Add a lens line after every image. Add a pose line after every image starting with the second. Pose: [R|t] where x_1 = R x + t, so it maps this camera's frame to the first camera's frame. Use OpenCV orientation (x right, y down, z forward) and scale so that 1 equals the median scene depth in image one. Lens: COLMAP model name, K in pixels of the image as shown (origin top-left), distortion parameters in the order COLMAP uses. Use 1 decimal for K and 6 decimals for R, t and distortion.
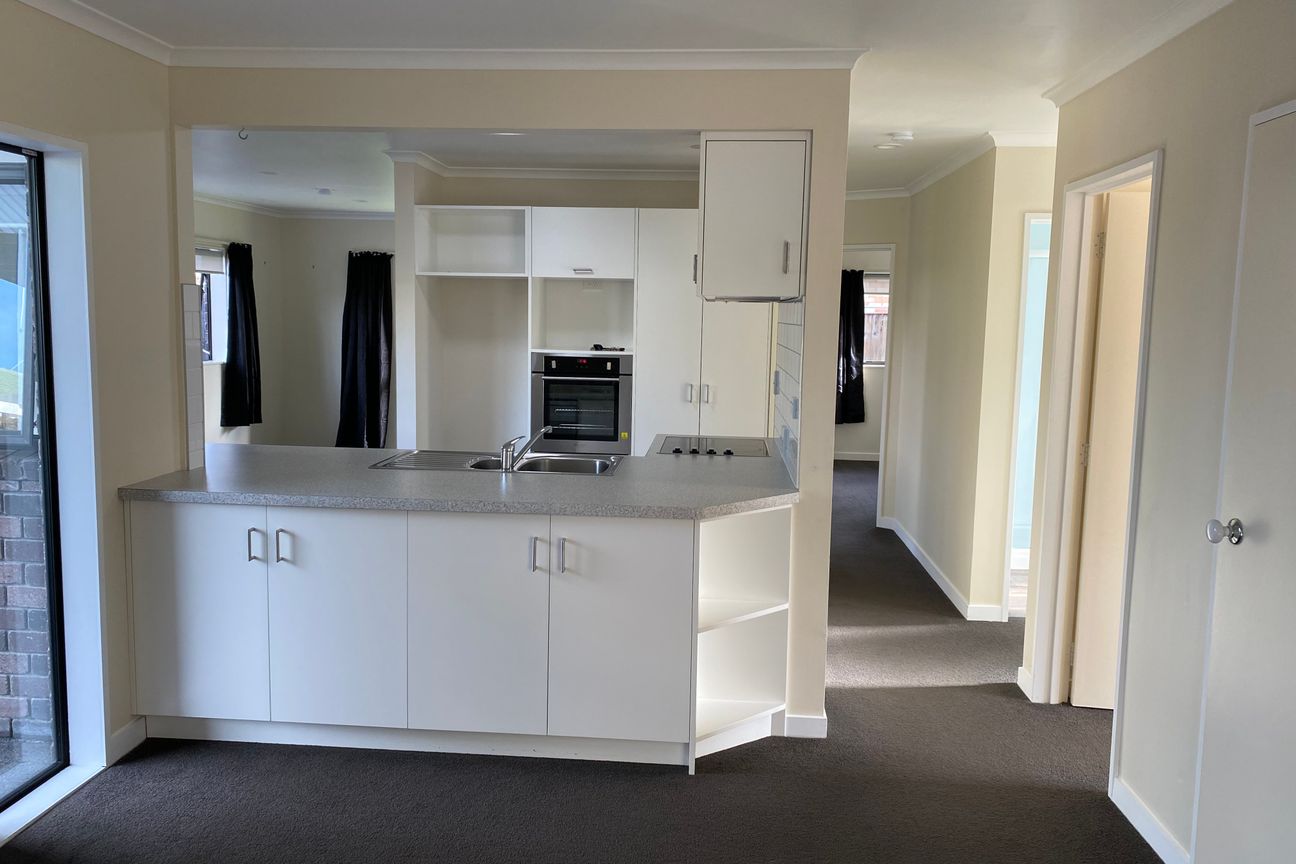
lens RADIAL K [[998.0, 0, 646.0], [0, 998.0, 422.3], [0, 0, 1]] dist [0.063392, -0.045235]
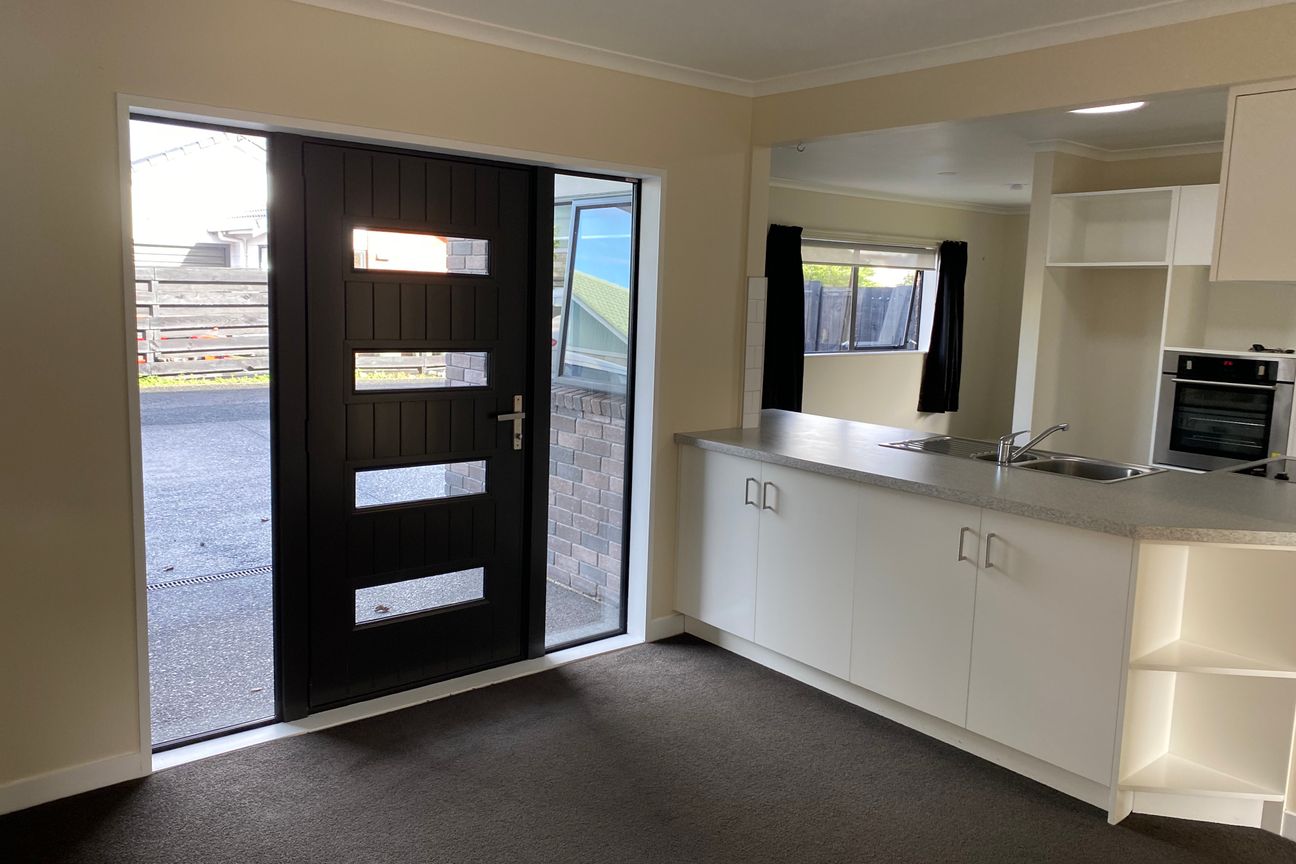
lens RADIAL K [[998.0, 0, 650.6], [0, 998.0, 429.2], [0, 0, 1]] dist [0.063392, -0.045235]
pose [[0.703066, 0.100802, -0.703944, 0.209011], [-0.095167, 0.994335, 0.047337, 0.000587], [0.704728, 0.033711, 0.708677, 0.040864]]
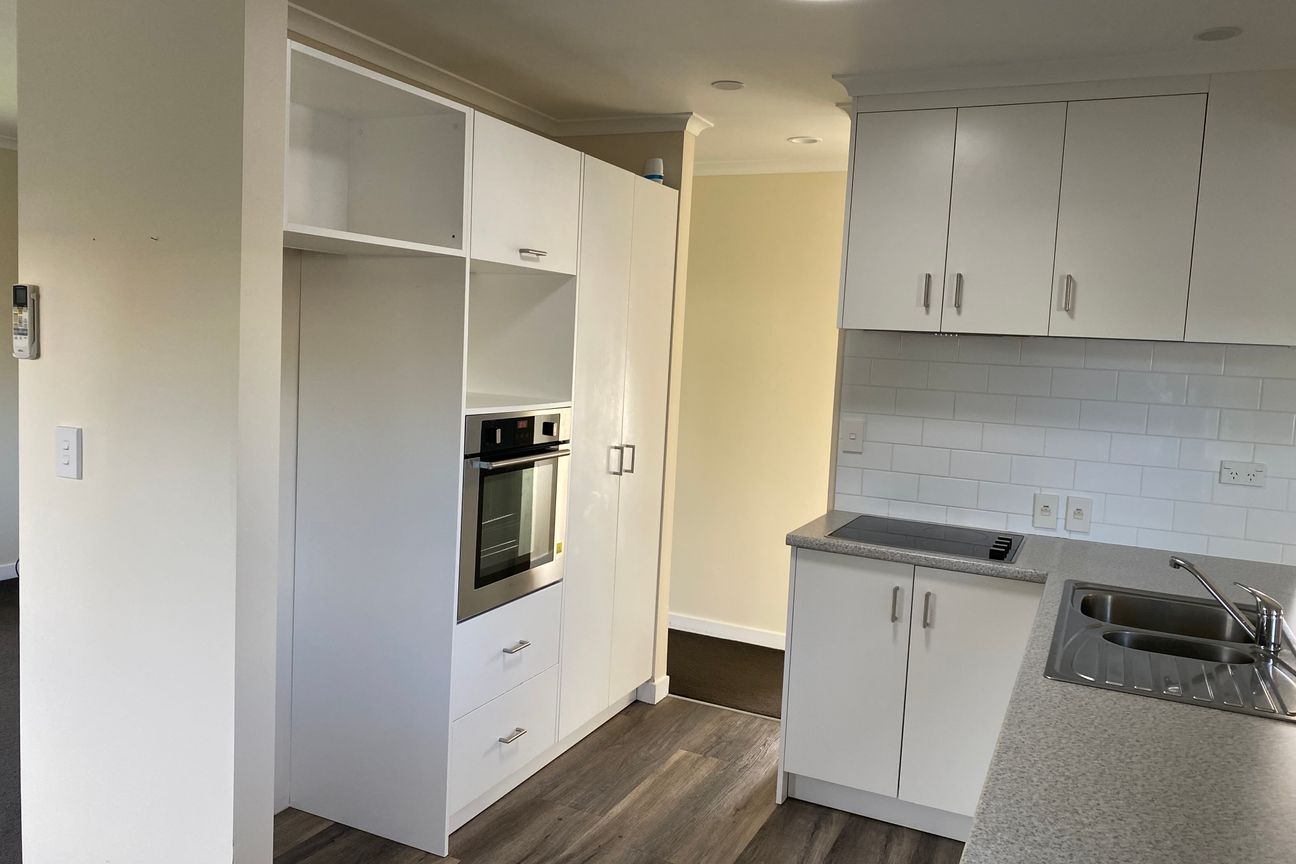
lens RADIAL K [[998.0, 0, 648.6], [0, 998.0, 430.3], [0, 0, 1]] dist [0.063392, -0.045235]
pose [[0.358330, -0.089426, 0.929302, -0.539455], [0.058150, 0.995607, 0.073385, -0.094923], [-0.931782, 0.027743, 0.361956, 0.756335]]
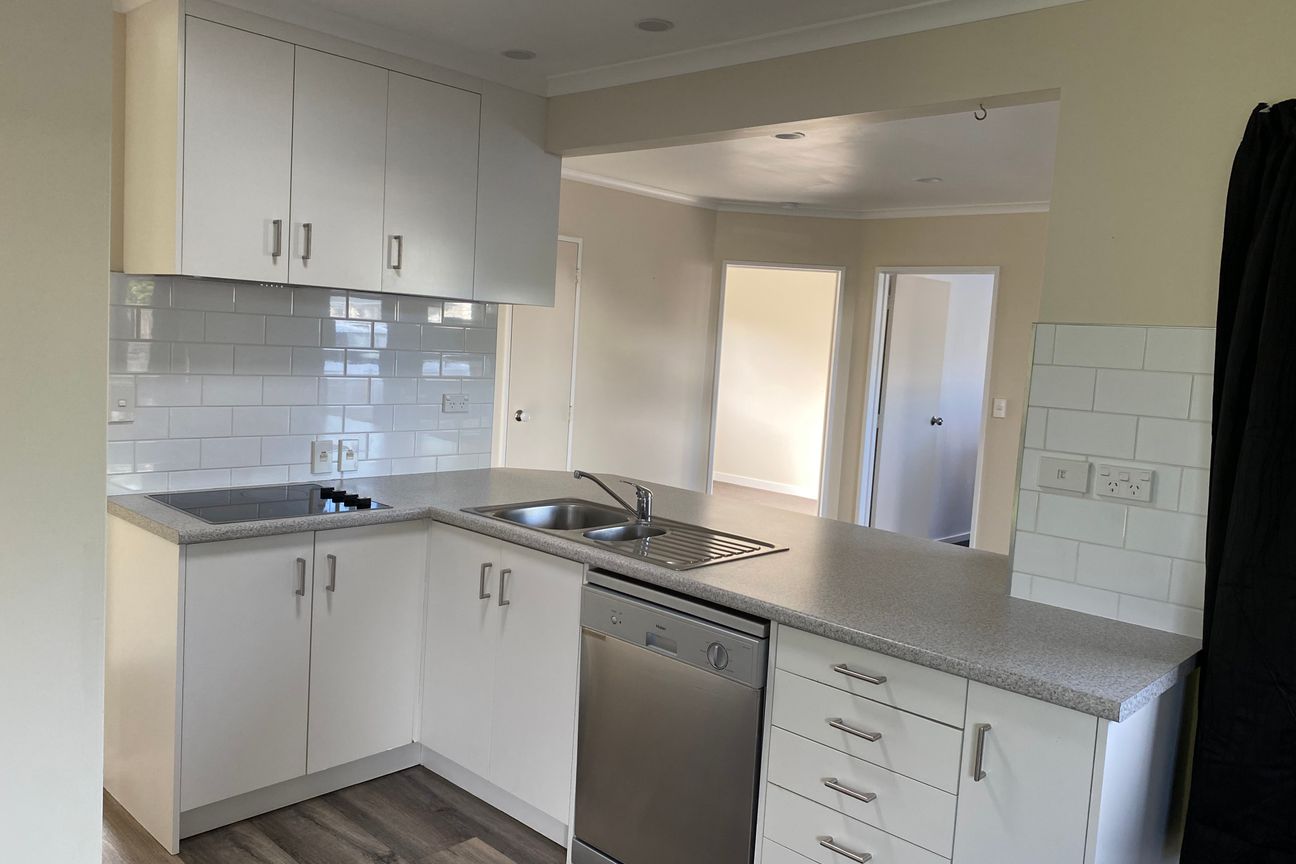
lens RADIAL K [[998.0, 0, 648.6], [0, 998.0, 428.5], [0, 0, 1]] dist [0.063392, -0.045235]
pose [[-0.768572, -0.128673, 0.626690, -0.464617], [-0.008667, 0.981570, 0.190909, -0.119827], [-0.639705, 0.141295, -0.755522, 1.018531]]
